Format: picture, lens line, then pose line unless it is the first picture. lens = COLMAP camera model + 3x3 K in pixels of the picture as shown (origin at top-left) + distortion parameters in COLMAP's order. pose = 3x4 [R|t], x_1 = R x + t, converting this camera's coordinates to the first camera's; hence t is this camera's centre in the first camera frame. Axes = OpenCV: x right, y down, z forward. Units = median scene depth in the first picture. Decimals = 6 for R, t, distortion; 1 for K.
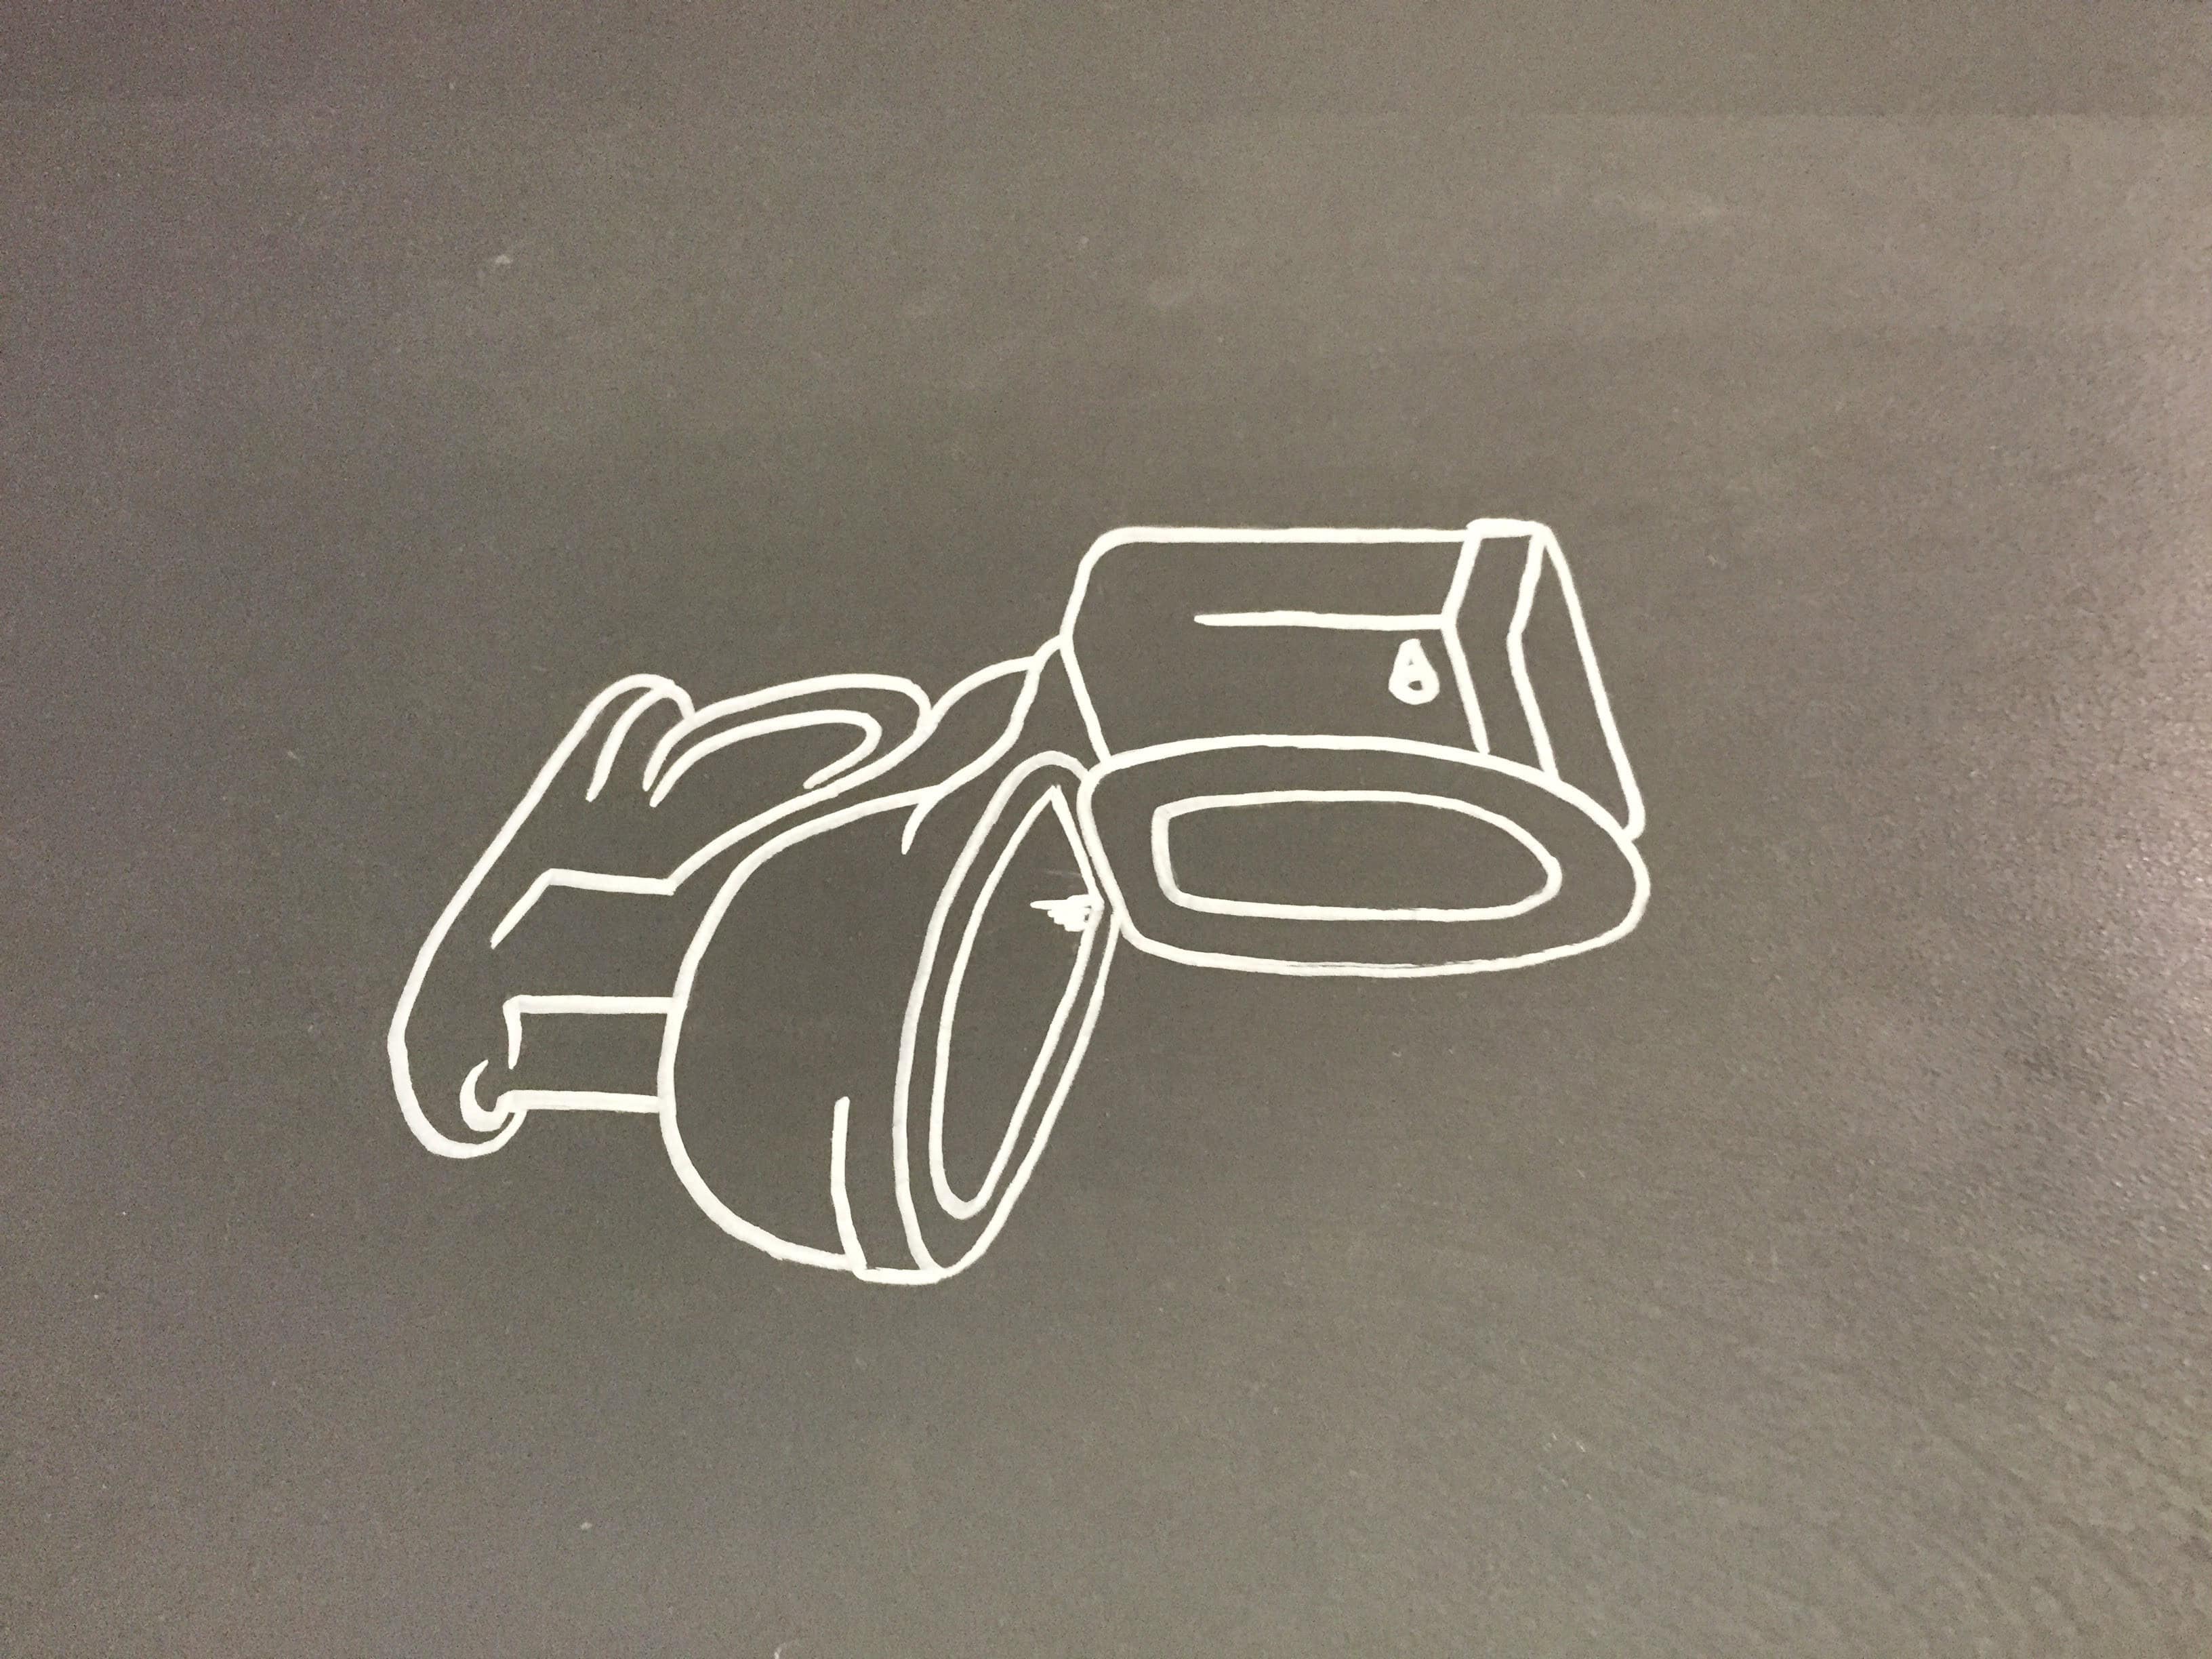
lens RADIAL K [[1893.4, 0, 1099.5], [0, 1893.4, 830.4], [0, 0, 1]] dist [0.065385, -0.090884]
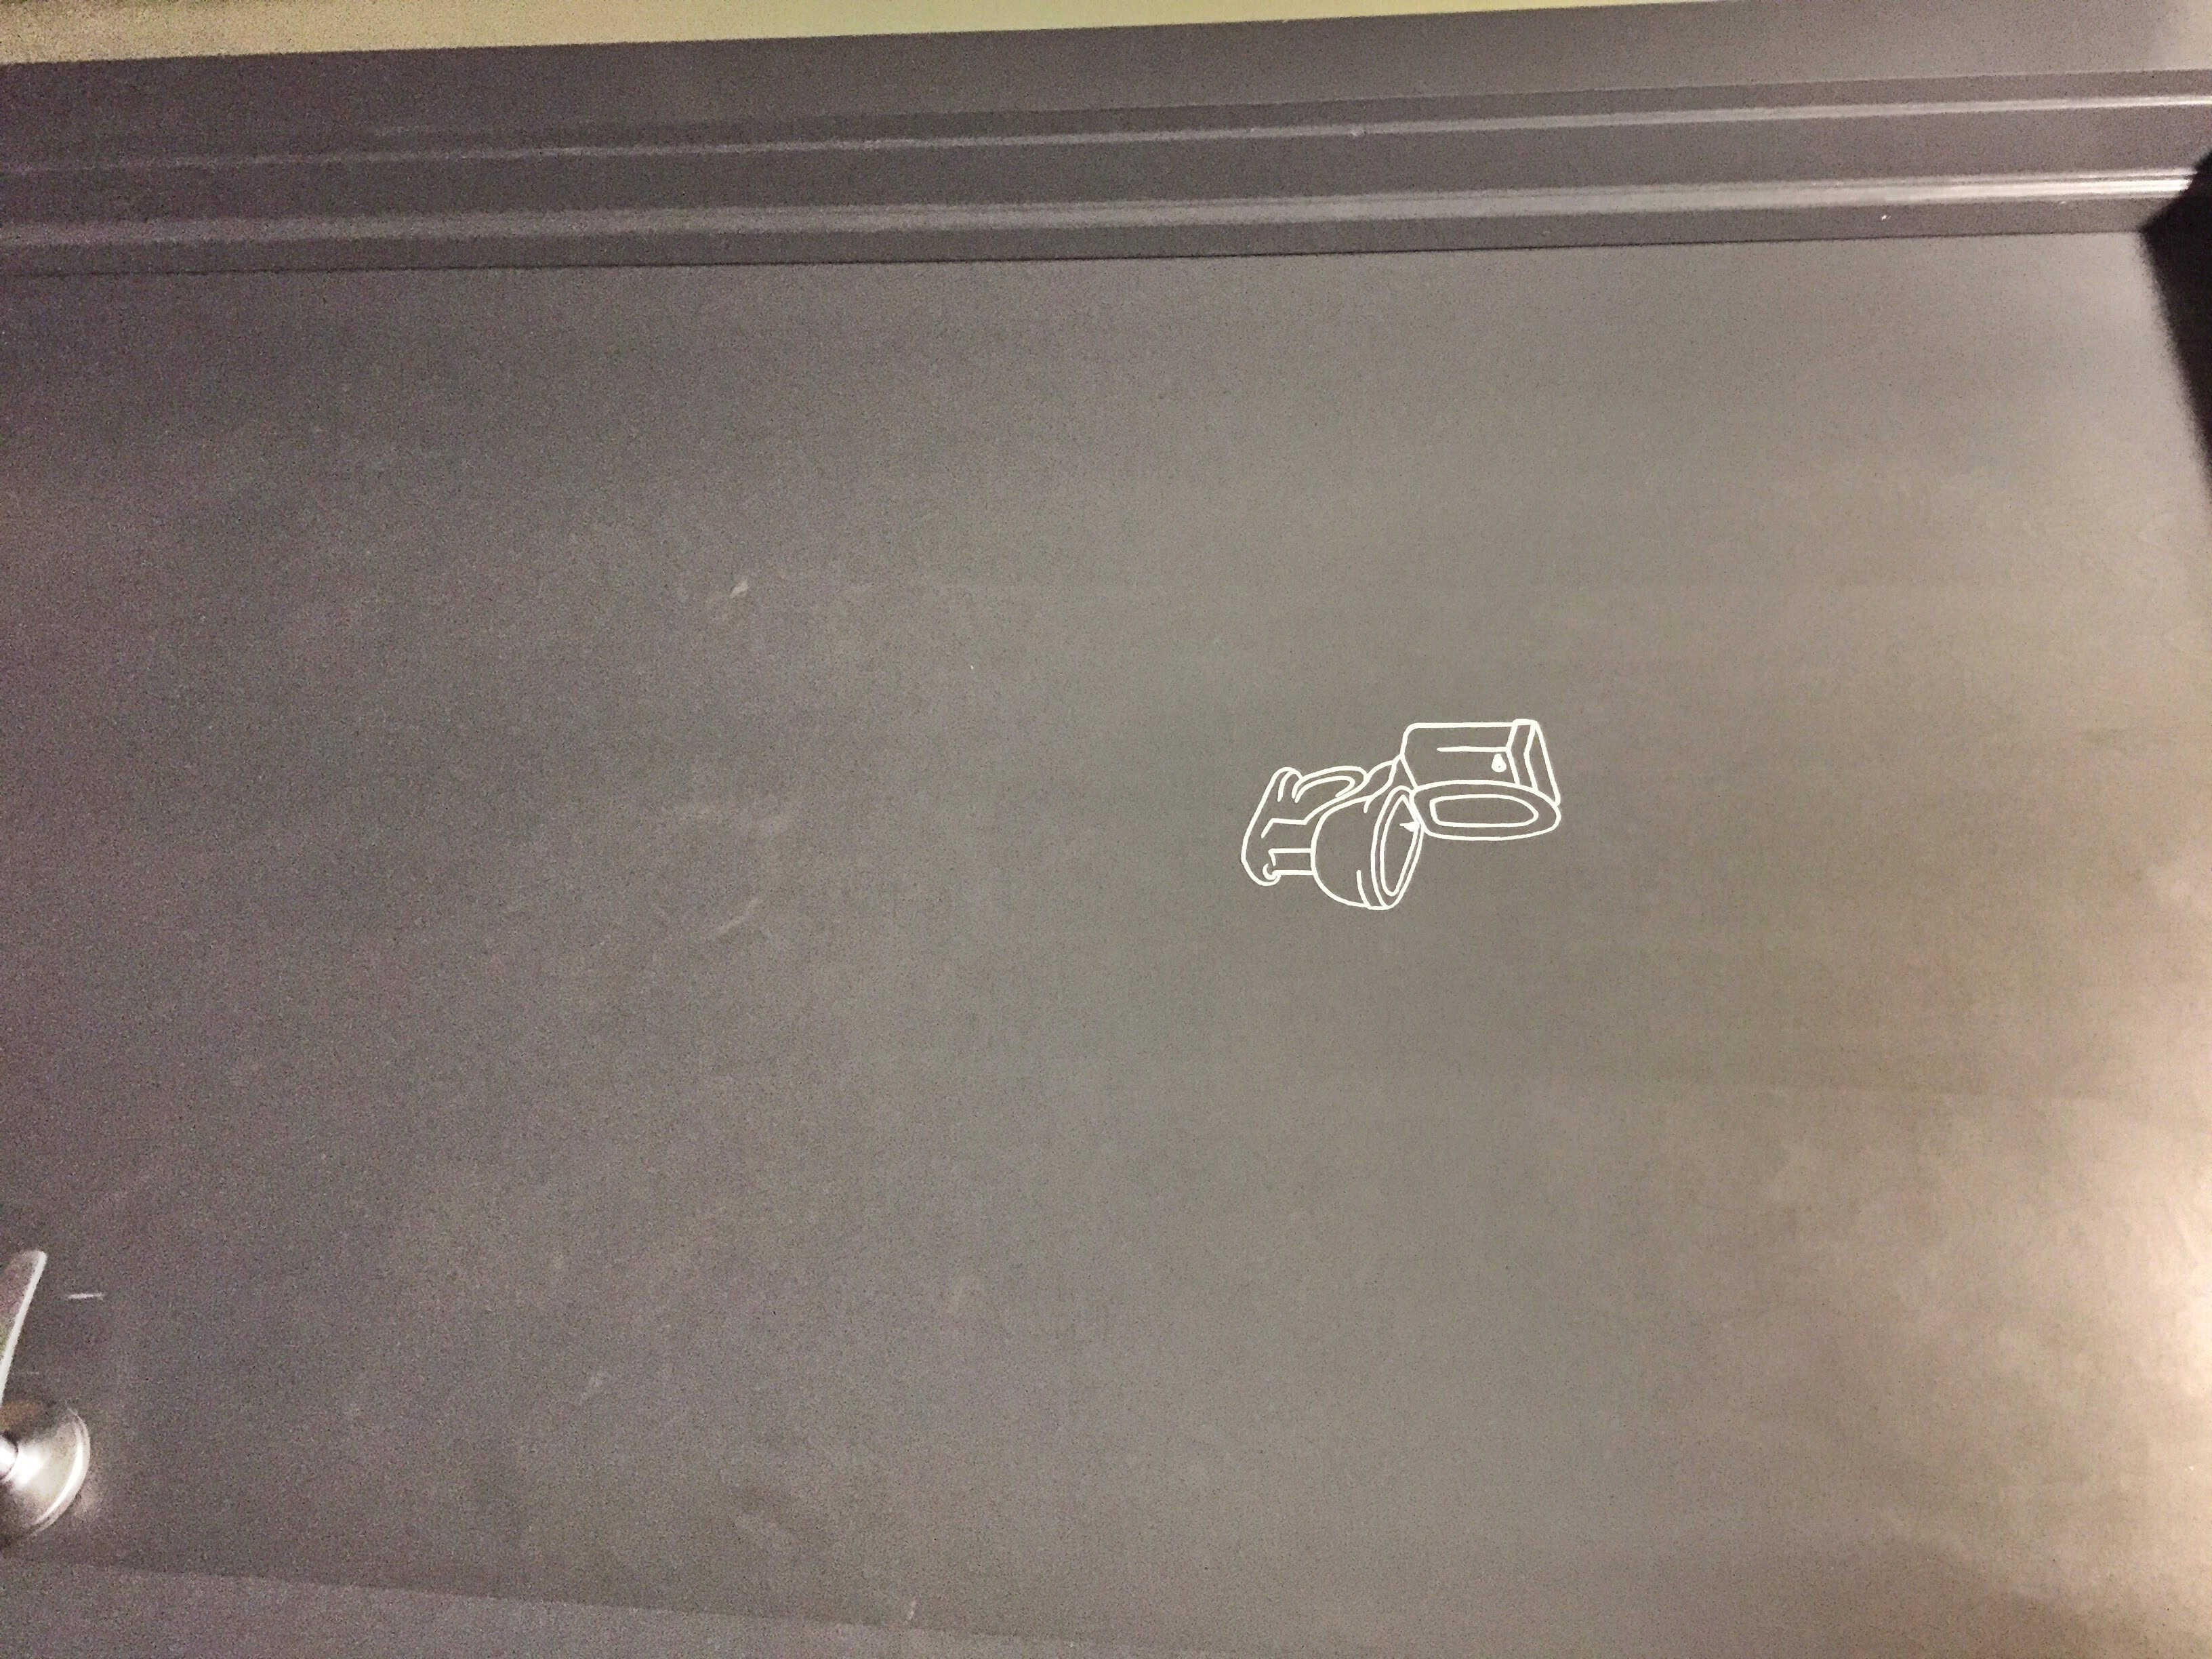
lens RADIAL K [[1893.4, 0, 1113.4], [0, 1893.4, 825.0], [0, 0, 1]] dist [0.065385, -0.090884]
pose [[0.998673, -0.015939, -0.048969, -0.419752], [0.013656, 0.998820, -0.046607, 0.206067], [0.049654, 0.045877, 0.997712, -2.817688]]
